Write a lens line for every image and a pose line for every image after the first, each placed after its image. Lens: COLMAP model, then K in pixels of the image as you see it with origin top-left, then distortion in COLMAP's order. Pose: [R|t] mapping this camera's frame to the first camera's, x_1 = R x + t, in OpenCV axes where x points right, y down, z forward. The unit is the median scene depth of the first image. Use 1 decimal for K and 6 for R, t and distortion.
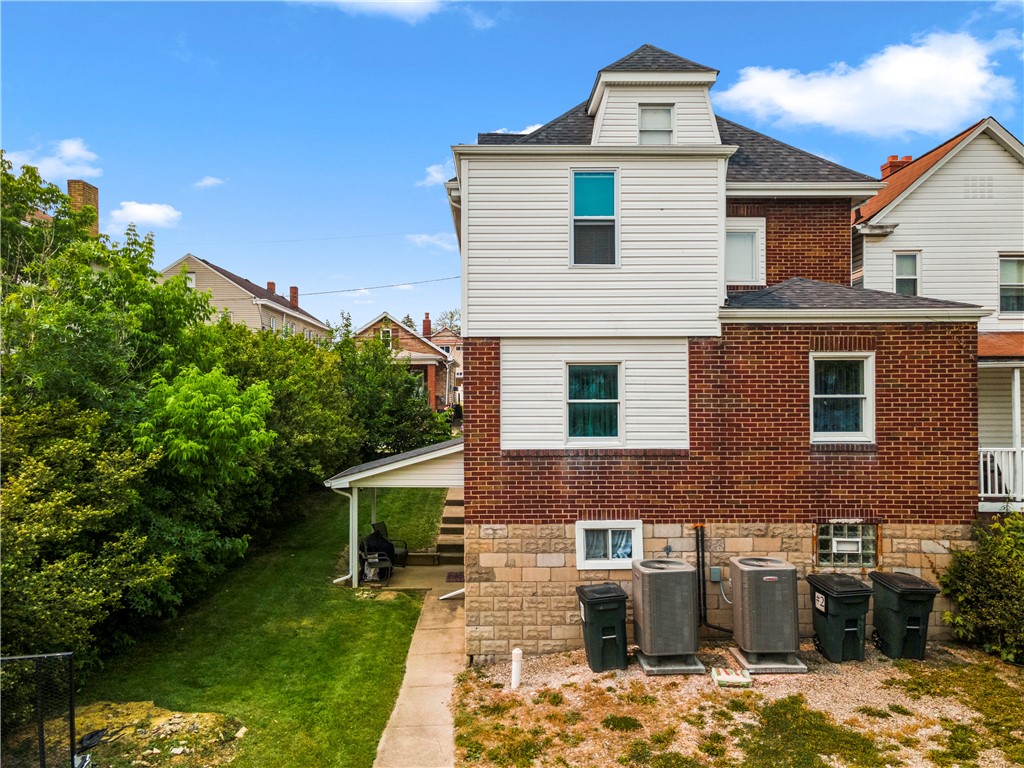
lens RADIAL K [[733.8, 0, 510.9], [0, 733.8, 385.7], [0, 0, 1]] dist [0.010131, 0.004535]
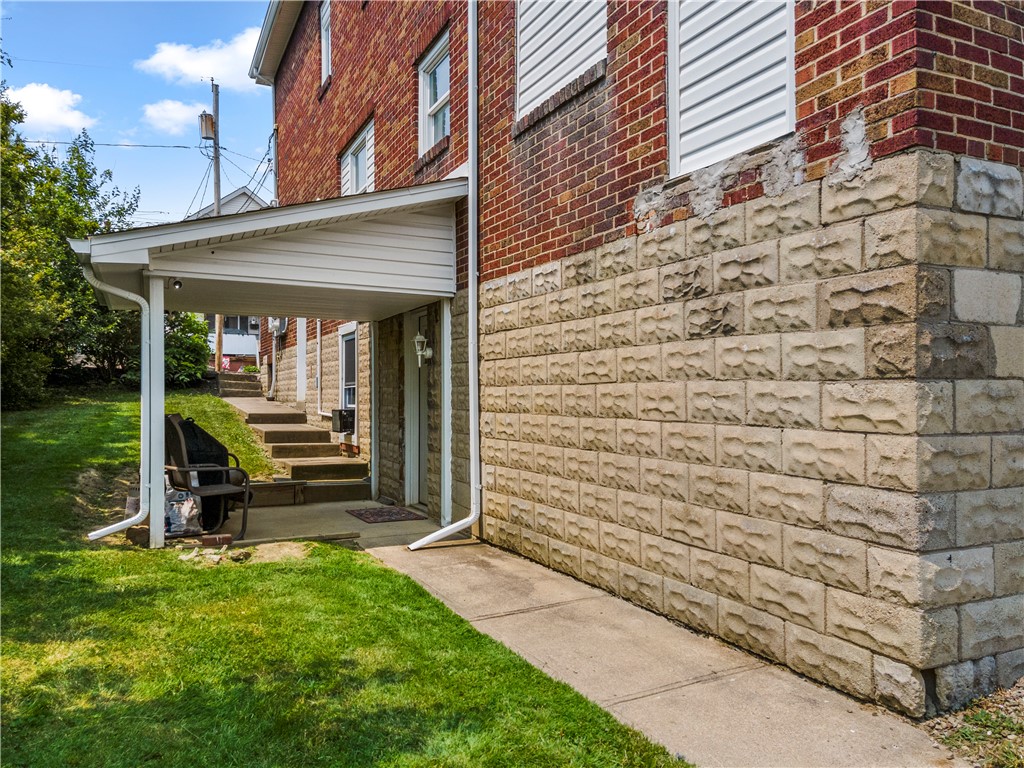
lens RADIAL K [[733.8, 0, 509.6], [0, 733.8, 382.9], [0, 0, 1]] dist [0.010131, 0.004535]
pose [[0.907215, 0.003850, 0.420649, -0.291765], [-0.004761, 0.999988, 0.001116, 0.269056], [-0.420639, -0.003015, 0.907223, 0.831840]]
